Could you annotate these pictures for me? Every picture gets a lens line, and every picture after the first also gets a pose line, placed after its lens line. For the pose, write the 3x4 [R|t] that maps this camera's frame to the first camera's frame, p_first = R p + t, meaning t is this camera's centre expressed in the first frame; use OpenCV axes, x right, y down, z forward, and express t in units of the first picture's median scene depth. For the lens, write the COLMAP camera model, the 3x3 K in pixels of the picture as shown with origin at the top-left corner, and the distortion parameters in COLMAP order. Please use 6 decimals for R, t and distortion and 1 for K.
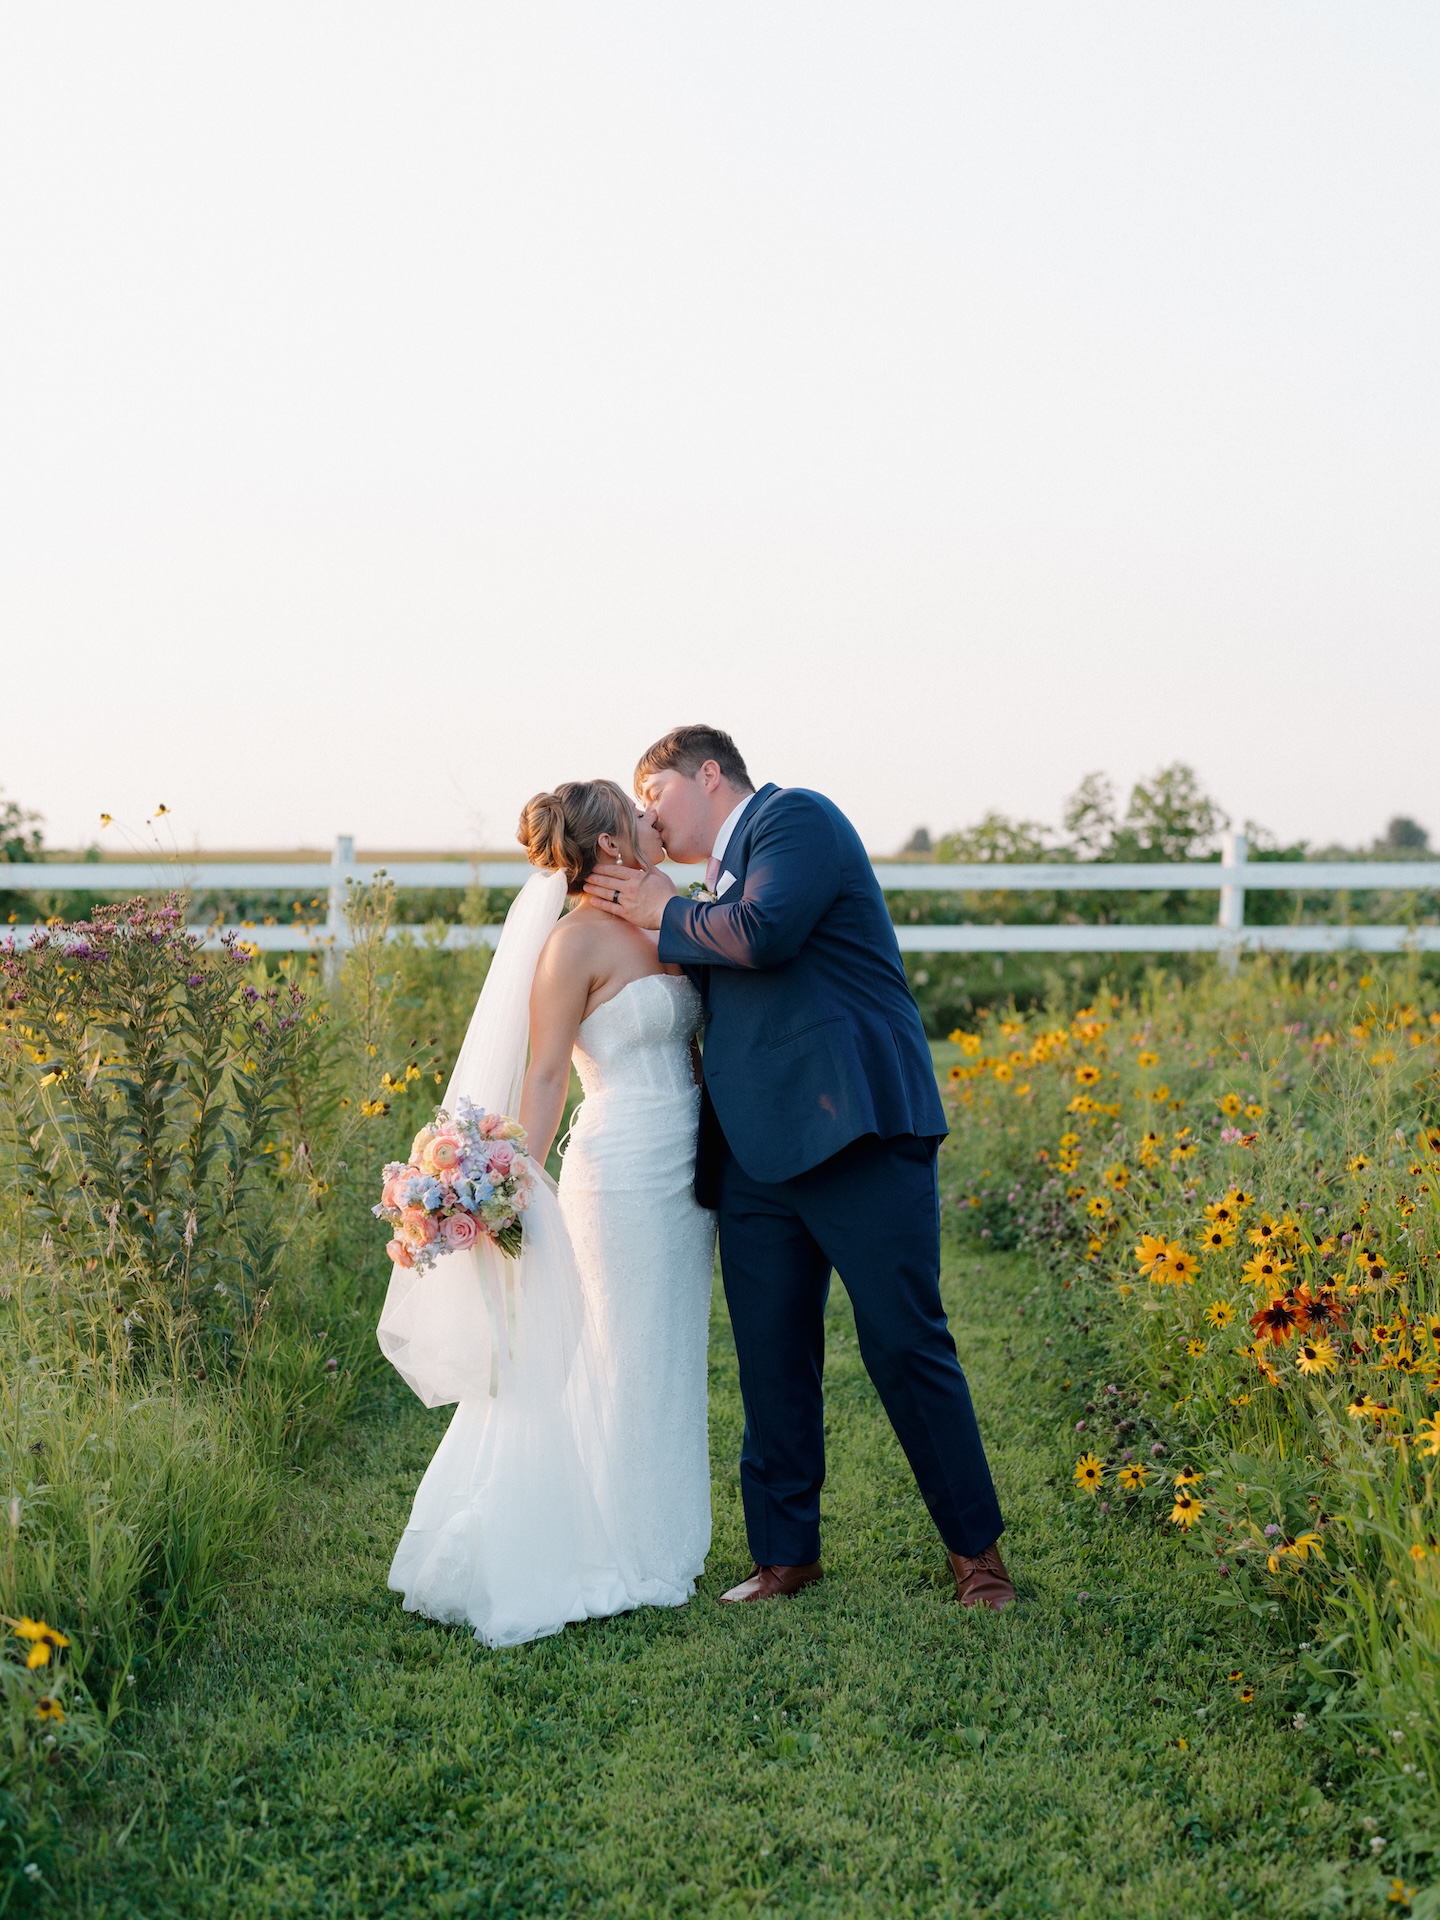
lens RADIAL K [[2788.1, 0, 720.0], [0, 2788.1, 960.0], [0, 0, 1]] dist [0.013744, 0.019709]
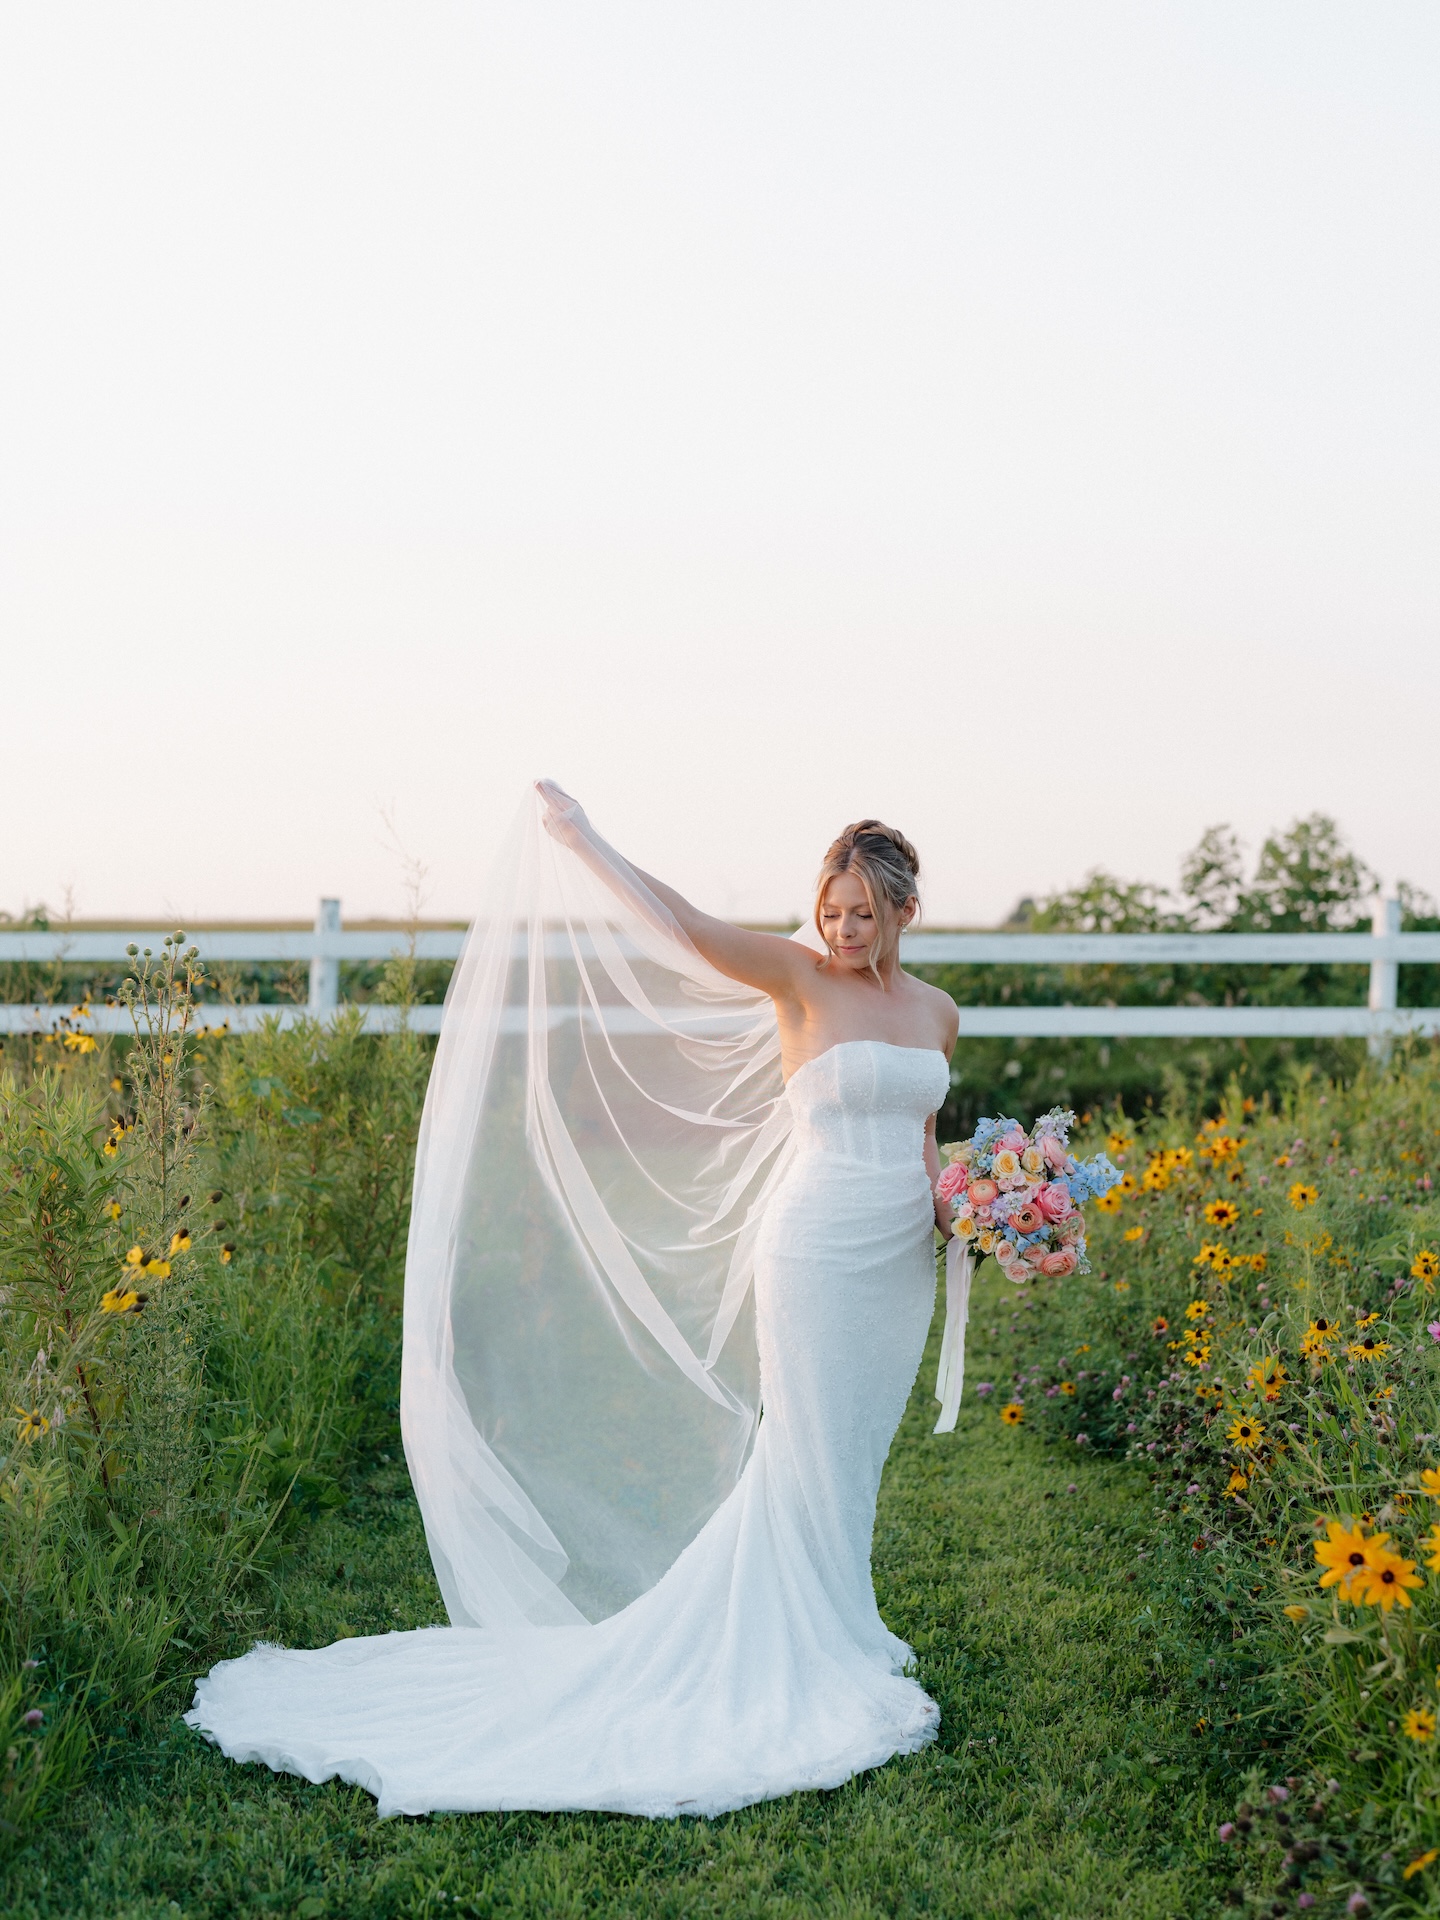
lens RADIAL K [[2819.6, 0, 721.8], [0, 2819.6, 869.9], [0, 0, 1]] dist [-0.046522, 0.107724]
pose [[0.999287, -0.000035, -0.037769, 0.016620], [-0.002165, 0.998302, -0.058208, -0.003807], [0.037707, 0.058248, 0.997590, 0.147000]]
